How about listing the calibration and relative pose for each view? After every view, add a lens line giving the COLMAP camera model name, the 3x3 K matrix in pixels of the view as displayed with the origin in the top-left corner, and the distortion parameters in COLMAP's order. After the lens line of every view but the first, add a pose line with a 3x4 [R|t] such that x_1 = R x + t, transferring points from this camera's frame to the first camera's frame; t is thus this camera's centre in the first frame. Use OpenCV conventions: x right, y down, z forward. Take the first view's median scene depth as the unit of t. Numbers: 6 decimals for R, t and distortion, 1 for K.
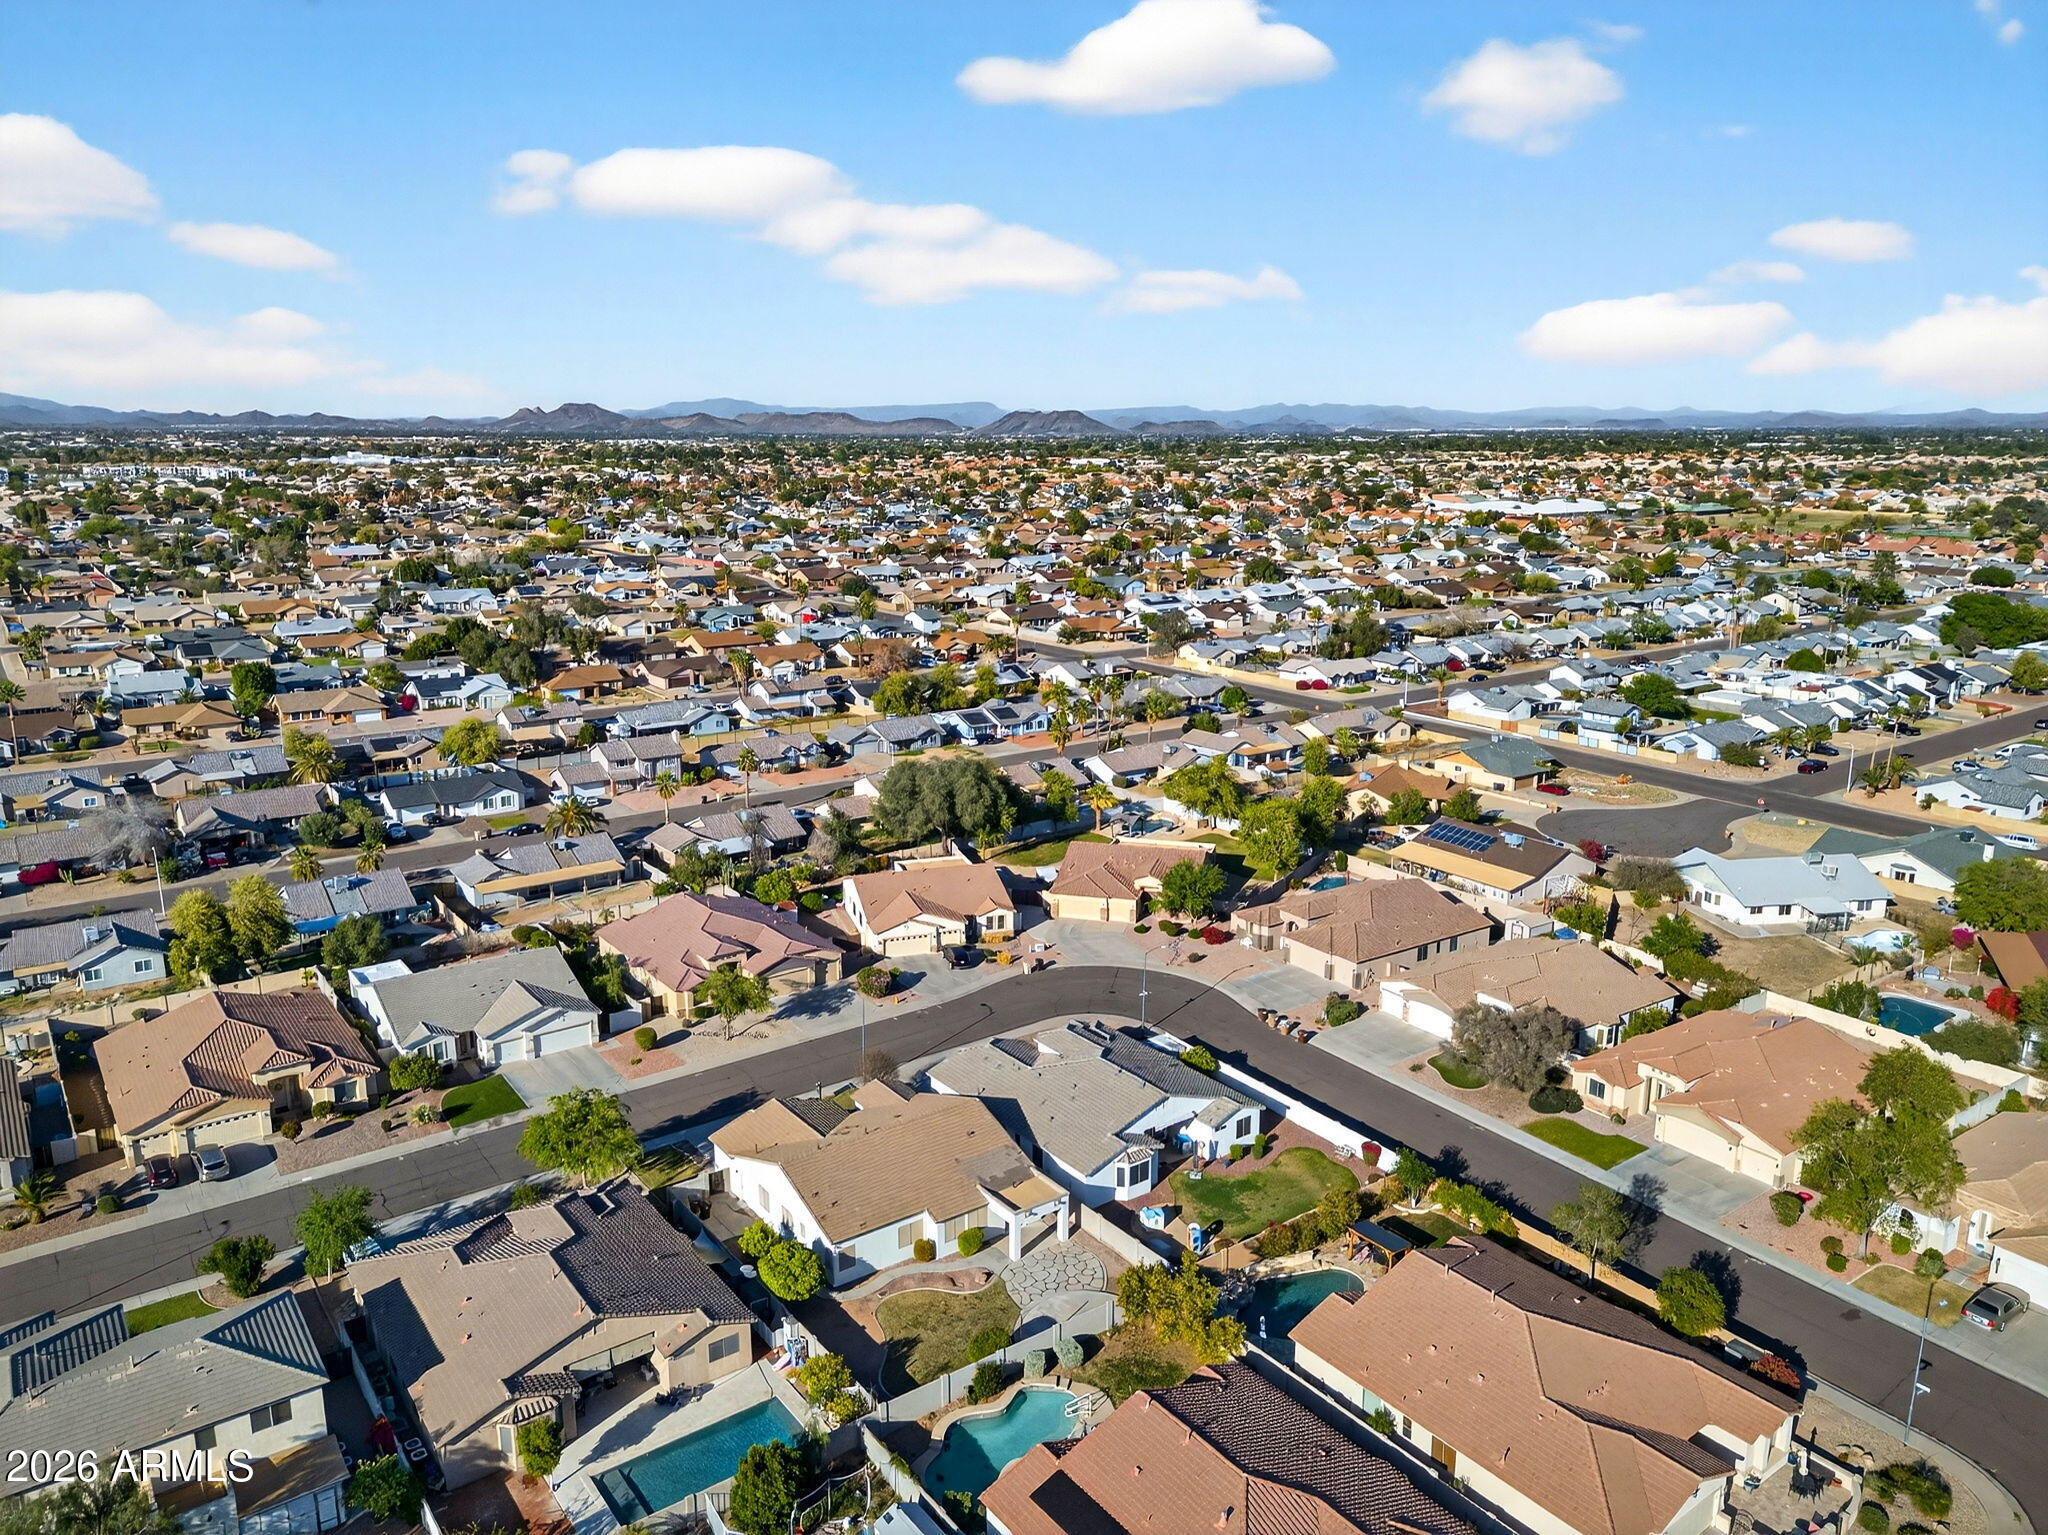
lens RADIAL K [[1426.6, 0, 991.2], [0, 1426.6, 766.2], [0, 0, 1]] dist [0.073077, -0.063158]
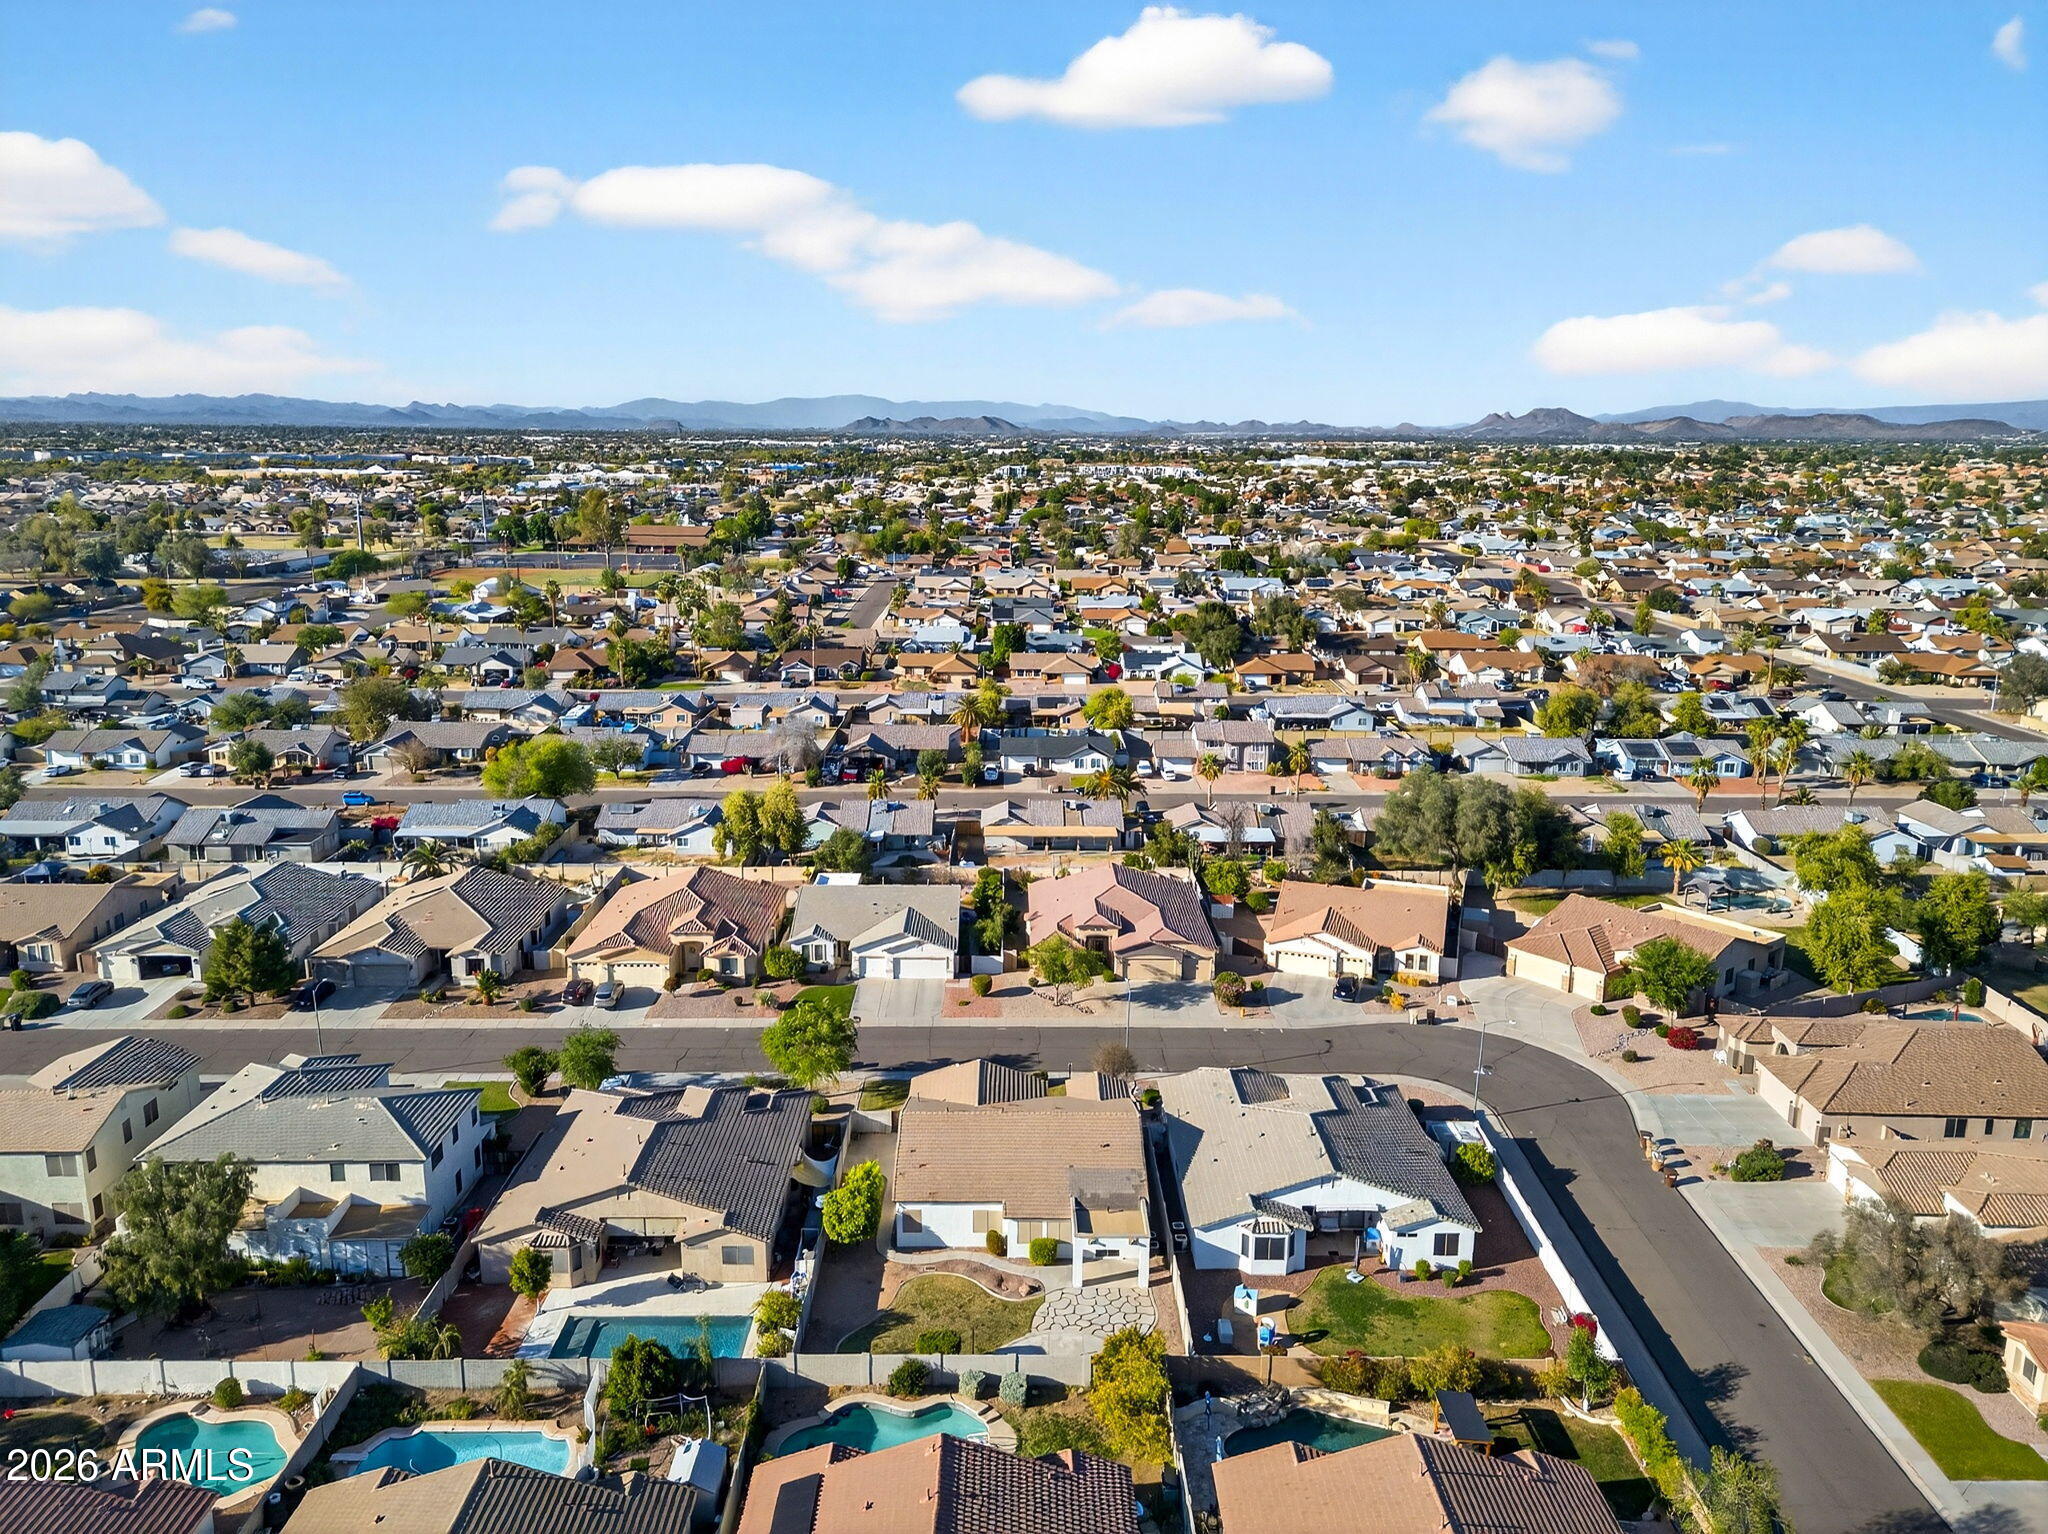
lens RADIAL K [[1426.6, 0, 1008.7], [0, 1426.6, 763.8], [0, 0, 1]] dist [0.073077, -0.063158]
pose [[0.815104, 0.136866, -0.562915, 0.298136], [-0.139644, 0.989458, 0.038371, -0.010256], [0.562232, 0.047331, 0.825624, 0.133205]]
